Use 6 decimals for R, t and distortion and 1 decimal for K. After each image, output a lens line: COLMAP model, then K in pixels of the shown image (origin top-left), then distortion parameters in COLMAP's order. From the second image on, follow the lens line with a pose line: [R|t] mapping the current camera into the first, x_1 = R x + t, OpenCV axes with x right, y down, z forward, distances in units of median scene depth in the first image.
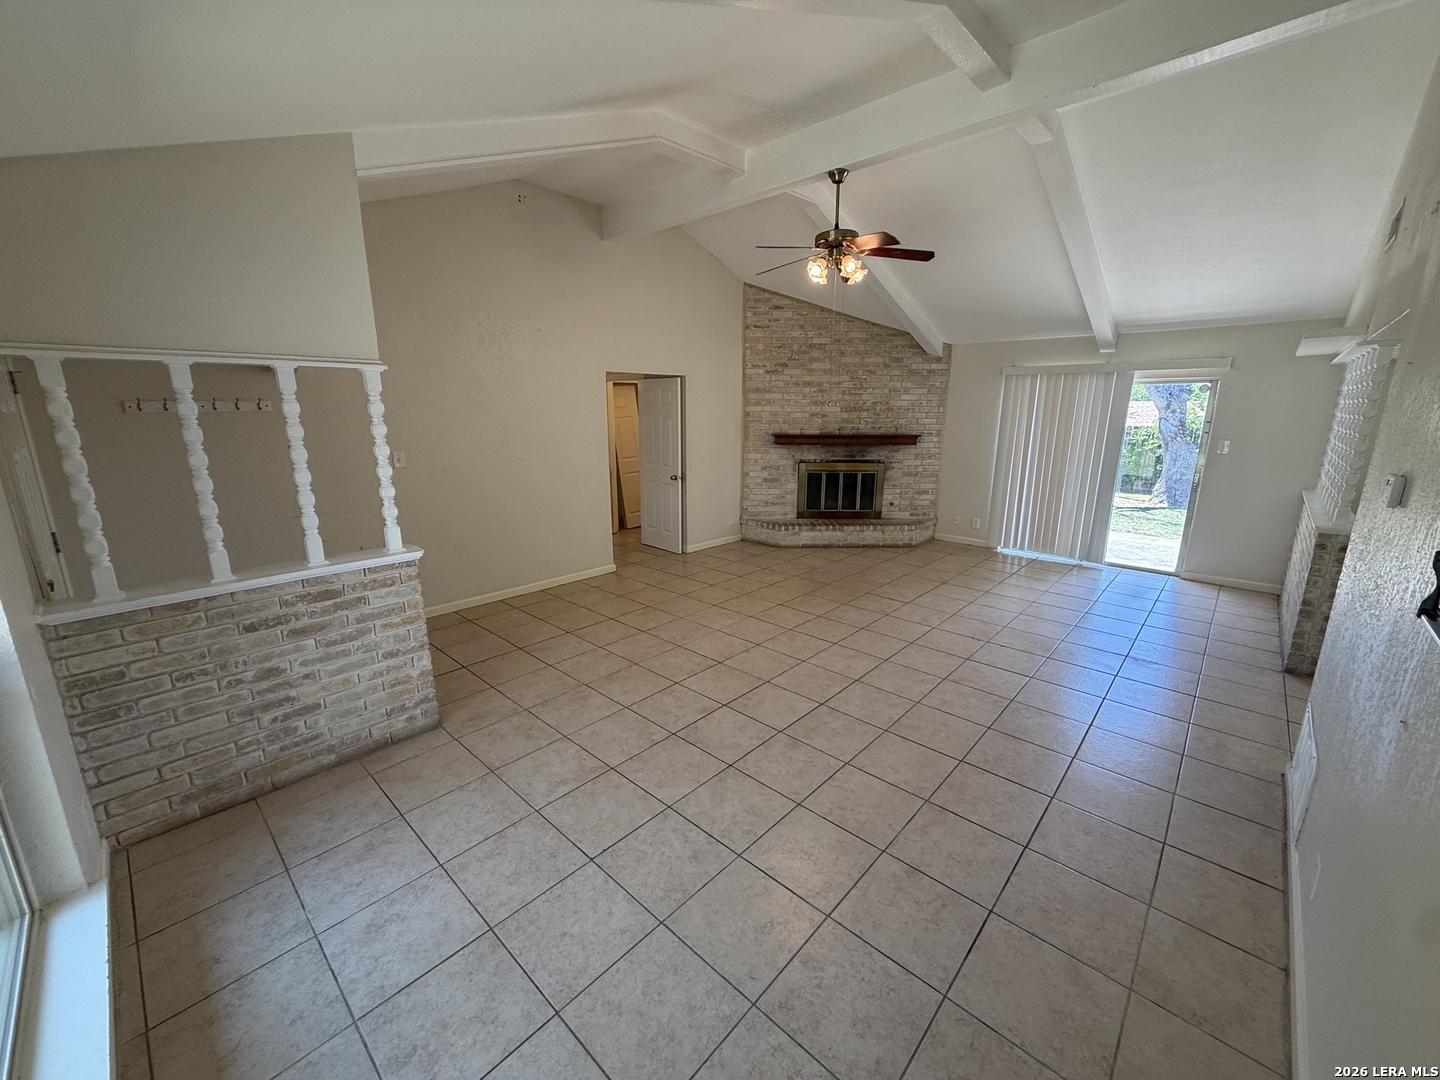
lens RADIAL K [[572.6, 0, 717.3], [0, 572.6, 539.0], [0, 0, 1]] dist [-0.001639, -0.000003]
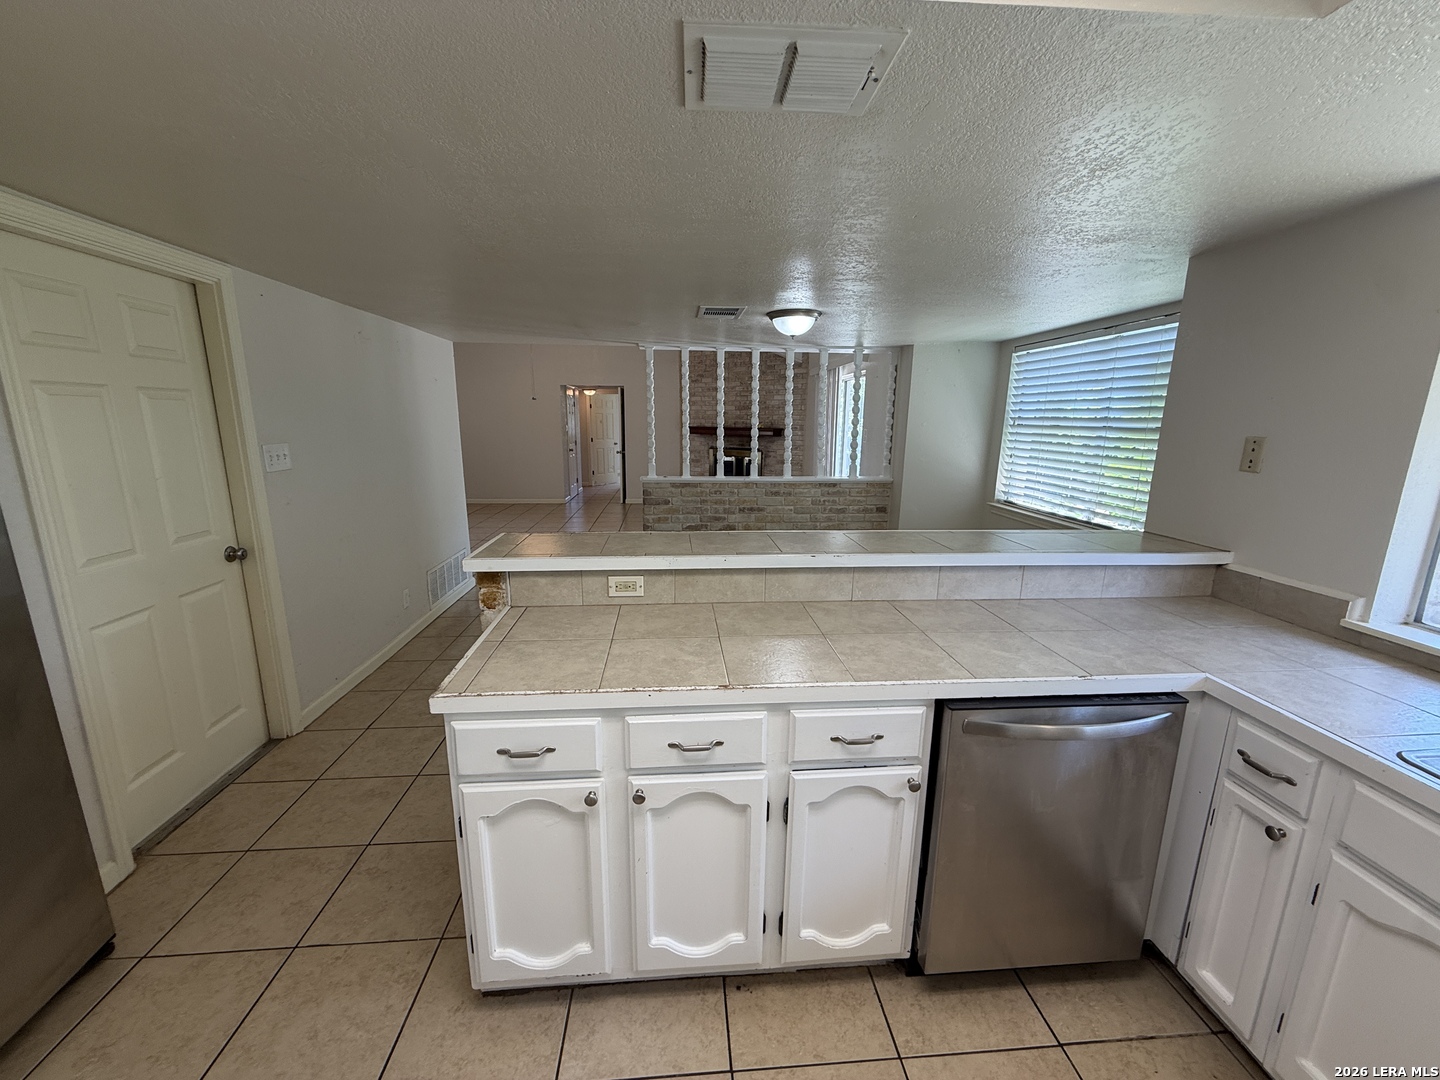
lens RADIAL K [[572.6, 0, 718.8], [0, 572.6, 543.4], [0, 0, 1]] dist [-0.001639, -0.000003]
pose [[0.738096, 0.144829, -0.658968, 1.092899], [-0.158231, 0.986607, 0.039607, 0.029155], [0.655879, 0.075035, 0.751127, 0.032578]]
